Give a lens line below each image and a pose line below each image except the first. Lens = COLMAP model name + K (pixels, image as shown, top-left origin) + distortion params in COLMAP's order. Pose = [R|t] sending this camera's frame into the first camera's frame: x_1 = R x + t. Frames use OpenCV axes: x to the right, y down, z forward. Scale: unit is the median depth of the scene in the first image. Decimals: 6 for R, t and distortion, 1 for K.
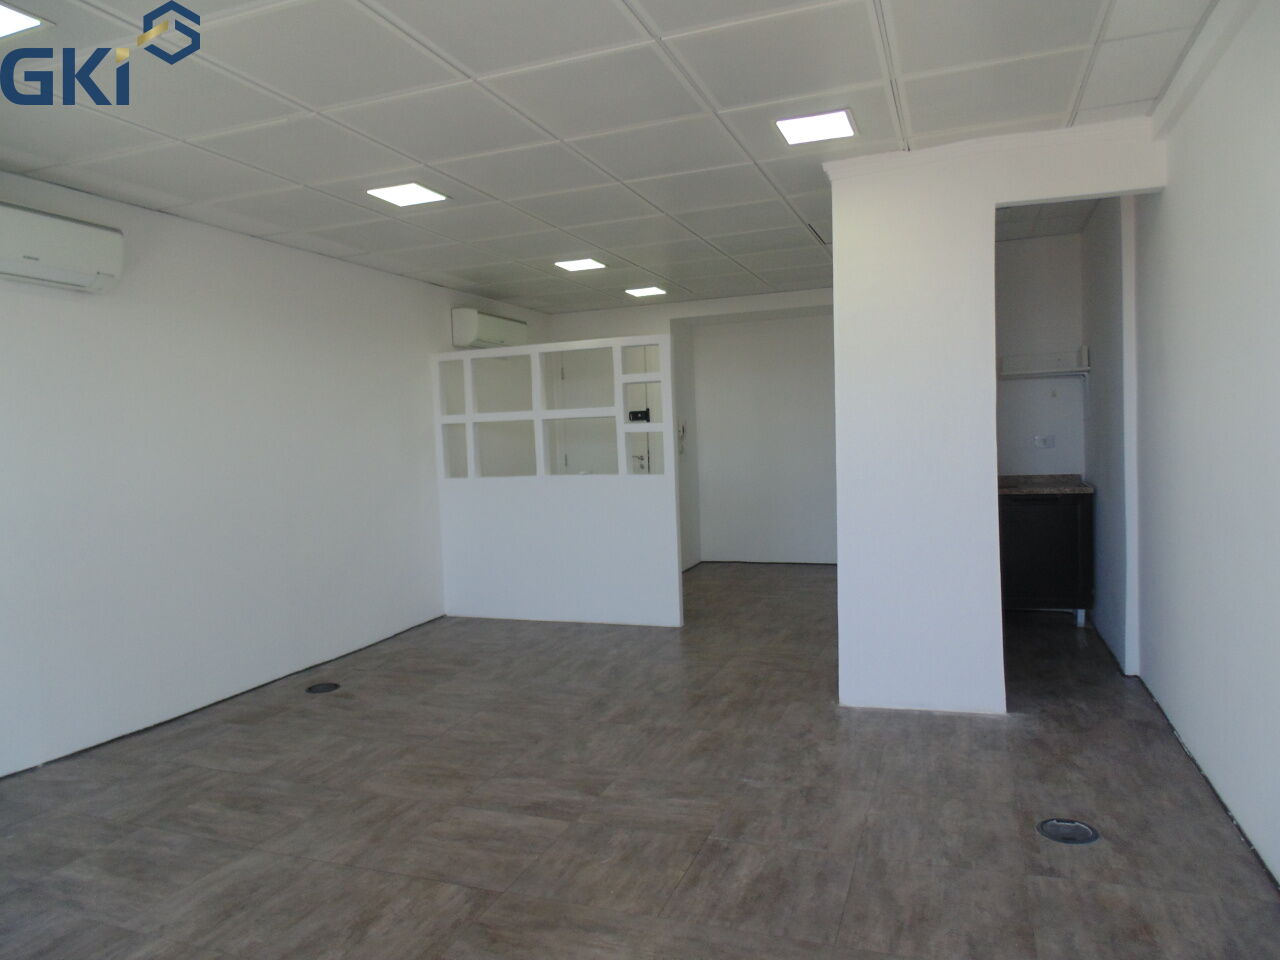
lens RADIAL K [[852.1, 0, 650.4], [0, 852.1, 480.9], [0, 0, 1]] dist [-0.011559, 0.001701]
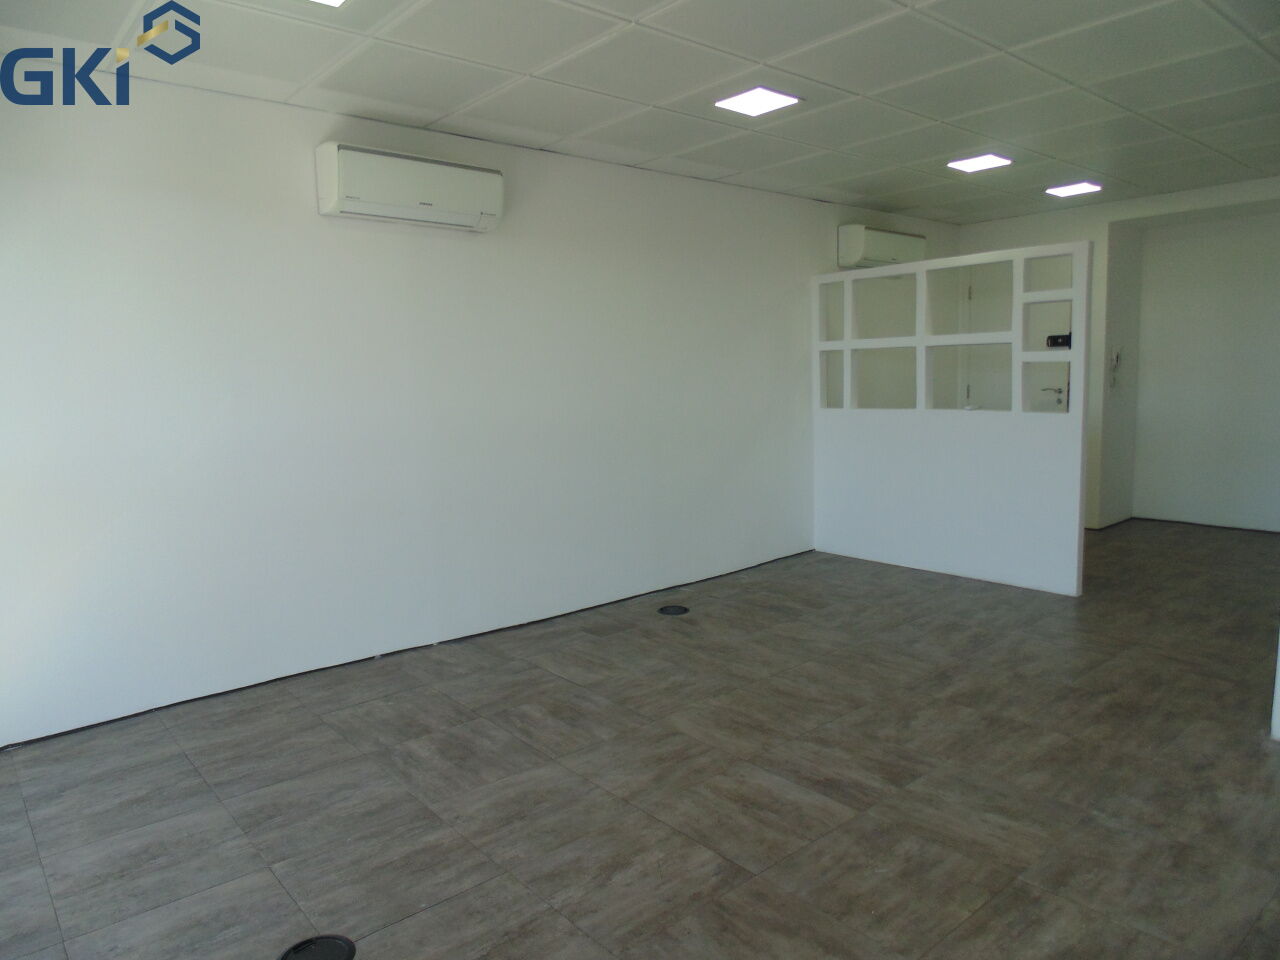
lens RADIAL K [[852.1, 0, 650.4], [0, 852.1, 480.9], [0, 0, 1]] dist [-0.011559, 0.001701]
pose [[0.876745, 0.074756, -0.475110, 0.091366], [-0.031844, 0.994702, 0.097747, -0.016519], [0.479900, -0.070569, 0.874481, 0.122983]]
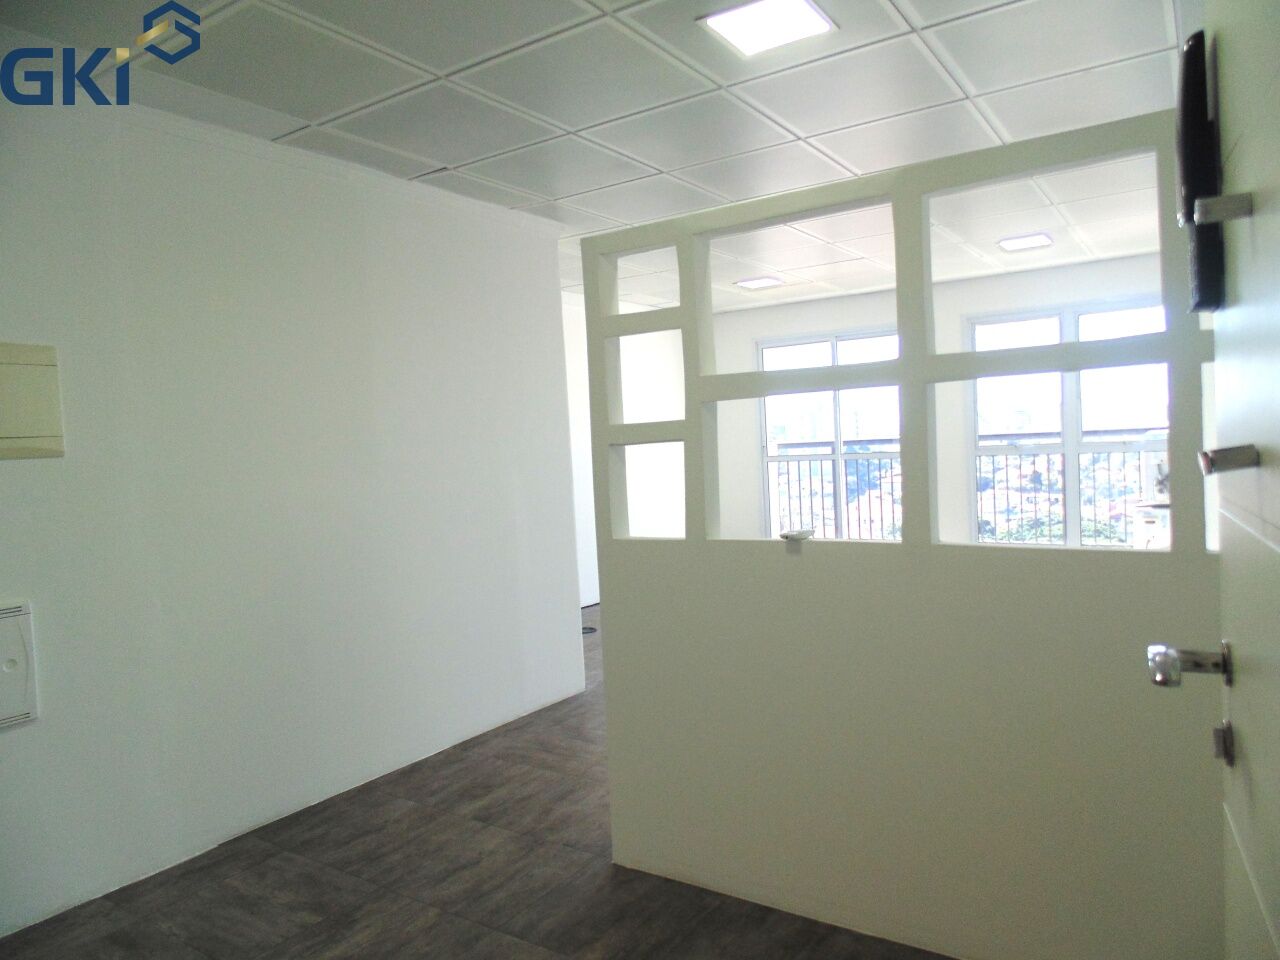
lens RADIAL K [[852.1, 0, 650.4], [0, 852.1, 480.9], [0, 0, 1]] dist [-0.011559, 0.001701]
pose [[-0.972928, 0.074536, 0.218759, -0.162387], [0.095673, 0.991545, 0.087665, -0.128872], [-0.210375, 0.106221, -0.971833, 2.354418]]
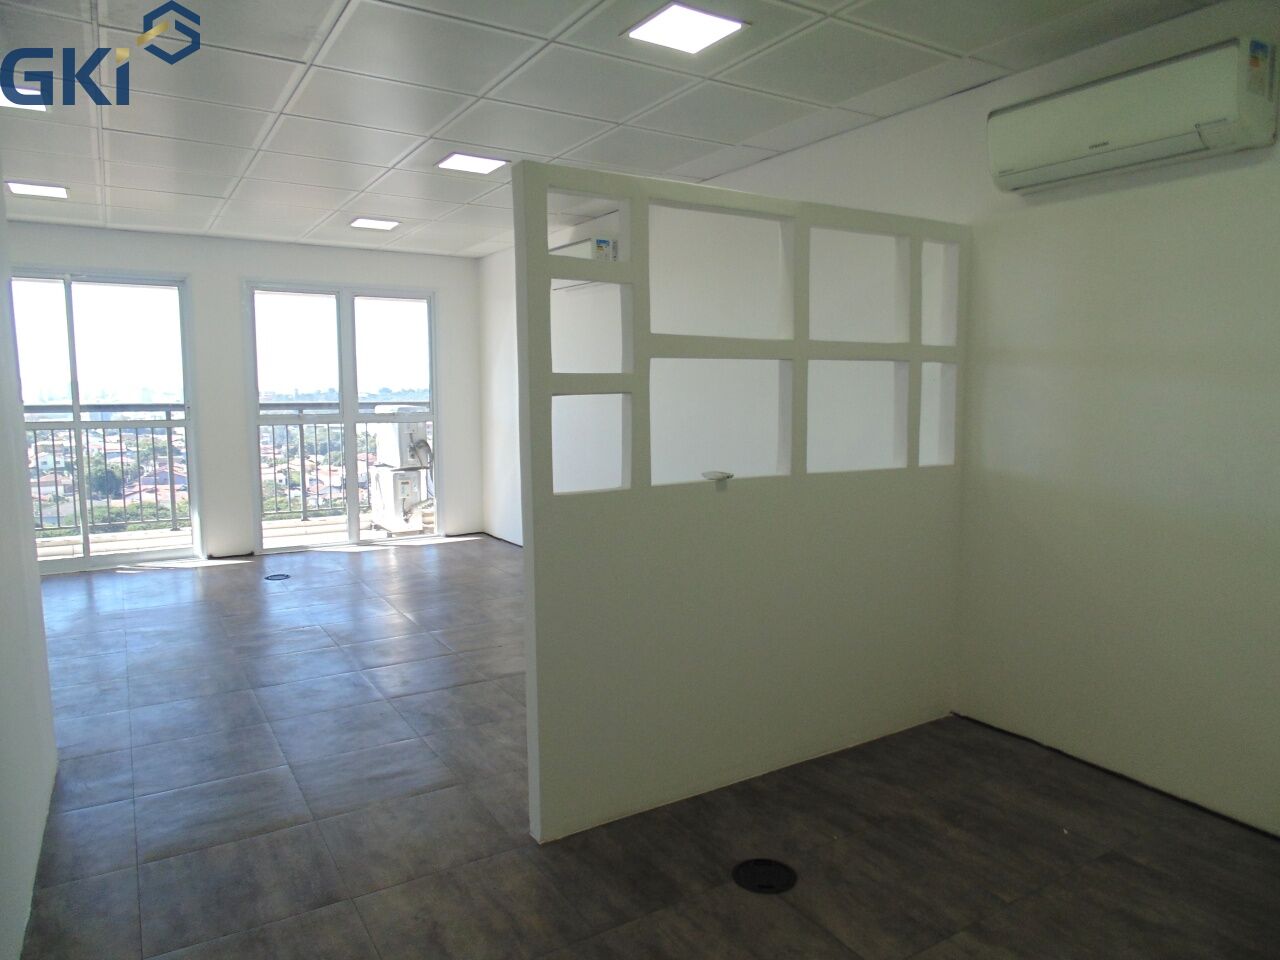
lens RADIAL K [[852.1, 0, 650.4], [0, 852.1, 480.9], [0, 0, 1]] dist [-0.011559, 0.001701]
pose [[-0.599910, 0.122815, -0.790585, 0.540427], [-0.014192, 0.986359, 0.163998, -0.143591], [0.799942, 0.109604, -0.589984, 2.114129]]
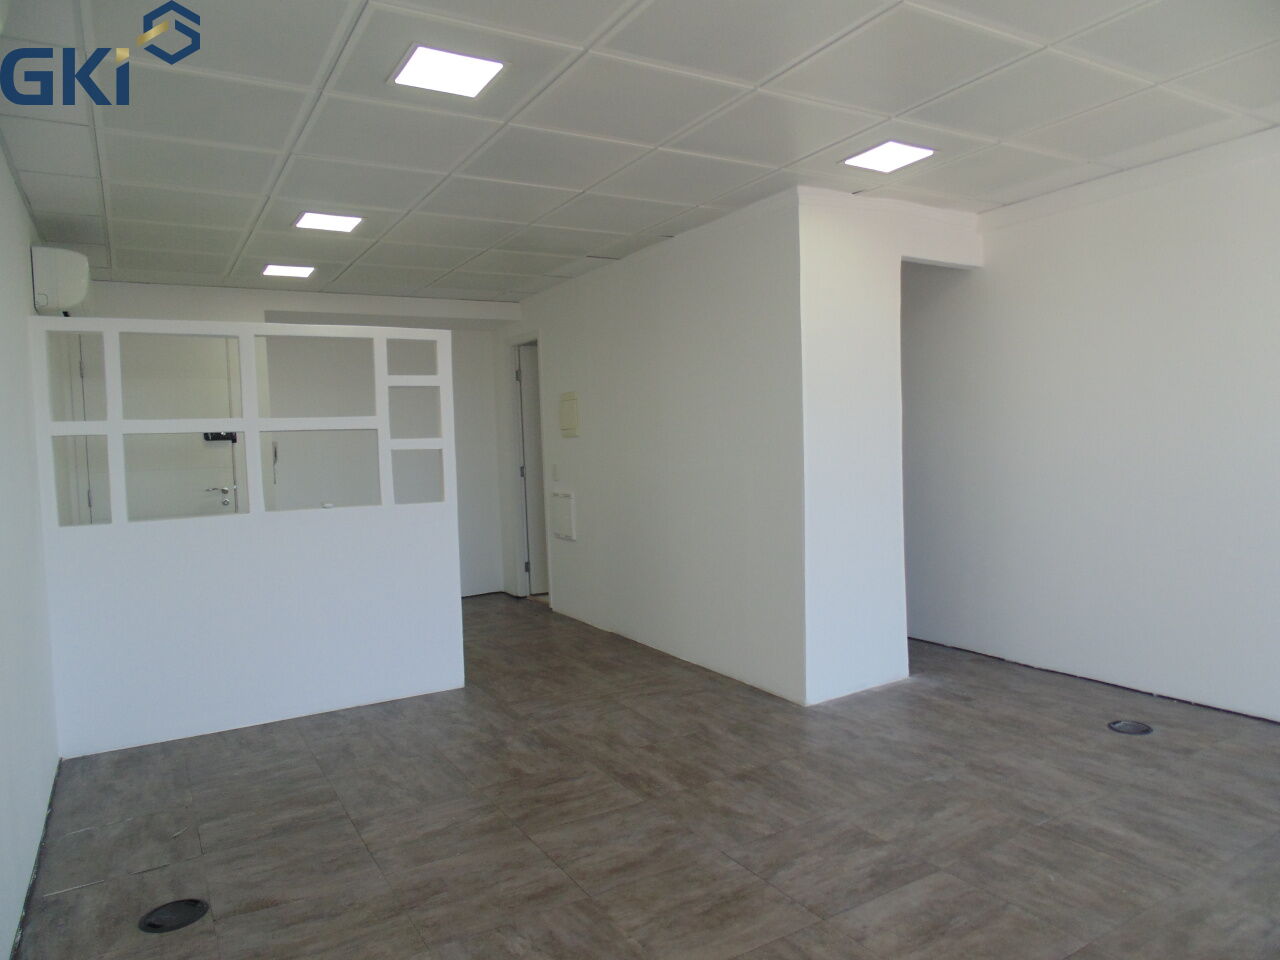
lens RADIAL K [[852.1, 0, 650.4], [0, 852.1, 480.9], [0, 0, 1]] dist [-0.011559, 0.001701]
pose [[0.622982, -0.021188, 0.781949, -0.796400], [0.056262, 0.998258, -0.017775, -0.003468], [-0.780210, 0.055067, 0.623089, 0.549644]]
